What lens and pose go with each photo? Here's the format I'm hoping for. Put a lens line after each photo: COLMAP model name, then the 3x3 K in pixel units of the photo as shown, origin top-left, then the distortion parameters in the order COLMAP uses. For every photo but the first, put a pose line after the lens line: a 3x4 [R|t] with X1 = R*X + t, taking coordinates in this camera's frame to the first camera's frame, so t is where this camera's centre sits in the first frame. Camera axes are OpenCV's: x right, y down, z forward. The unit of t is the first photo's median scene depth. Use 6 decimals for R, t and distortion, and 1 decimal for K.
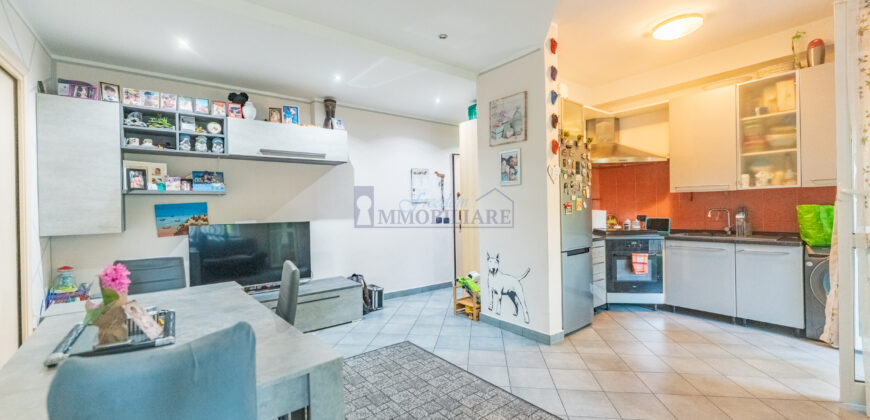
lens RADIAL K [[346.7, 0, 434.5], [0, 346.7, 209.8], [0, 0, 1]] dist [0.003104, -0.001686]
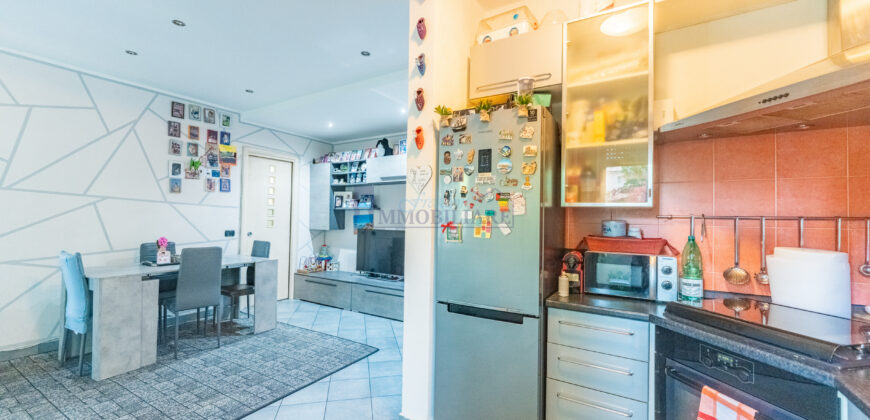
lens RADIAL K [[346.7, 0, 434.7], [0, 346.7, 211.9], [0, 0, 1]] dist [0.003104, -0.001686]
pose [[0.346339, 0.006222, -0.938089, 0.899995], [-0.026182, 0.999653, -0.003036, -0.035607], [0.937744, 0.025612, 0.346382, 0.733396]]
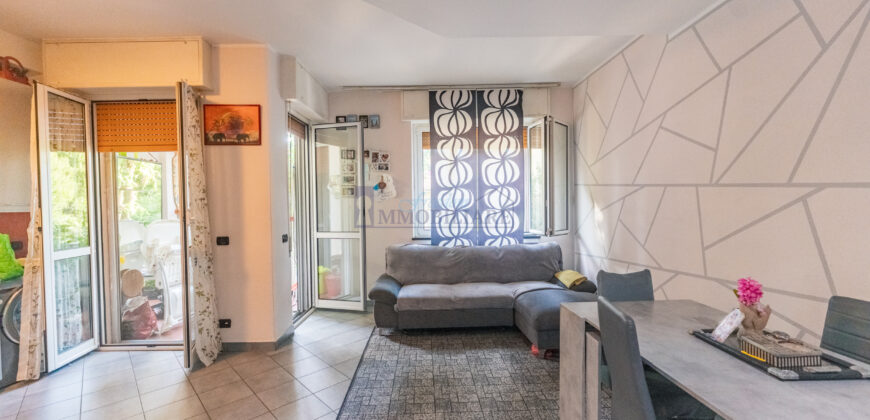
lens RADIAL K [[346.7, 0, 434.5], [0, 346.7, 210.7], [0, 0, 1]] dist [0.003104, -0.001686]
pose [[-0.789848, 0.017866, 0.613043, -0.275322], [0.030785, 0.999470, 0.010537, -0.042511], [-0.612530, 0.027195, -0.789979, 0.900662]]
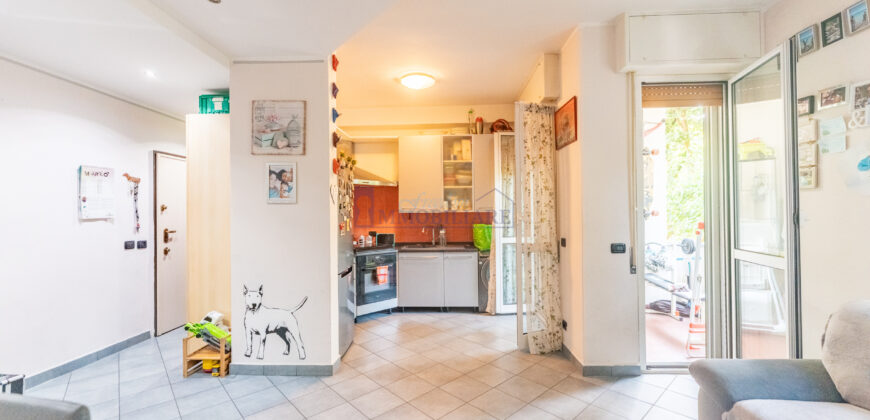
lens RADIAL K [[346.7, 0, 434.8], [0, 346.7, 211.7], [0, 0, 1]] dist [0.003104, -0.001686]
pose [[0.640323, 0.017268, 0.767912, -0.197806], [0.000432, 0.999739, -0.022841, -0.030649], [-0.768106, 0.014957, 0.640148, 0.156291]]
